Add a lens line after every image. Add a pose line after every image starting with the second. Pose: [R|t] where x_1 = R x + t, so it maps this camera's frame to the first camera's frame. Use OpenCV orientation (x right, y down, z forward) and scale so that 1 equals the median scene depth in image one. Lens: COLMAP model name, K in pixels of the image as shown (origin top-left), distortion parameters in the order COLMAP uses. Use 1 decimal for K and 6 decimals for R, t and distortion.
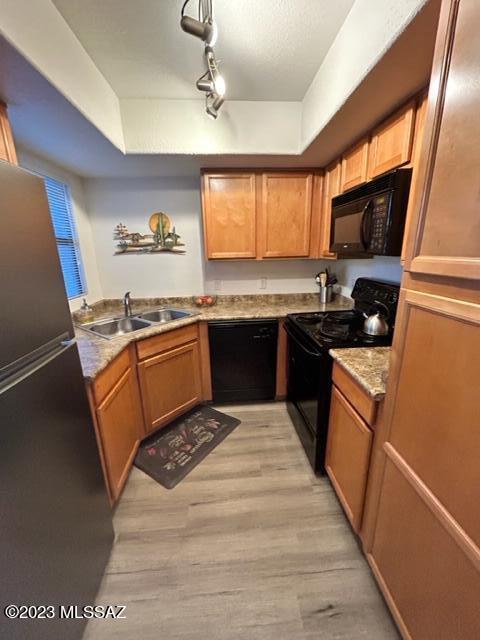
lens RADIAL K [[260.6, 0, 240.0], [0, 260.6, 320.0], [0, 0, 1]] dist [0.001538, 0.000392]
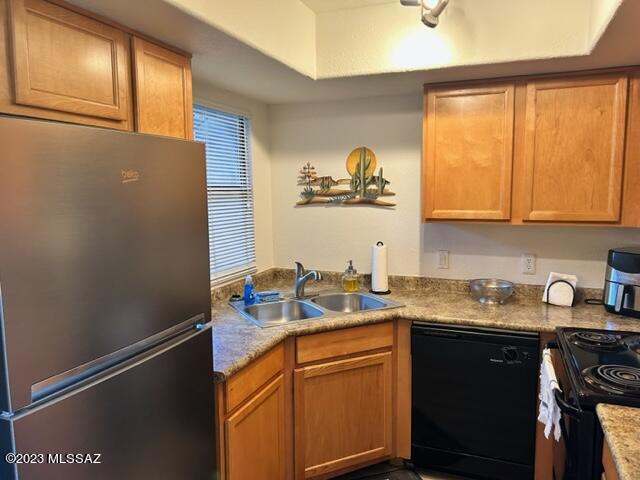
lens RADIAL K [[475.7, 0, 320.0], [0, 475.7, 240.0], [0, 0, 1]] dist [0.050228, -0.001880]
pose [[0.903297, 0.062443, -0.424448, 0.144811], [-0.122581, 0.985672, -0.115864, -0.024781], [0.411131, 0.156689, 0.898009, -0.122787]]
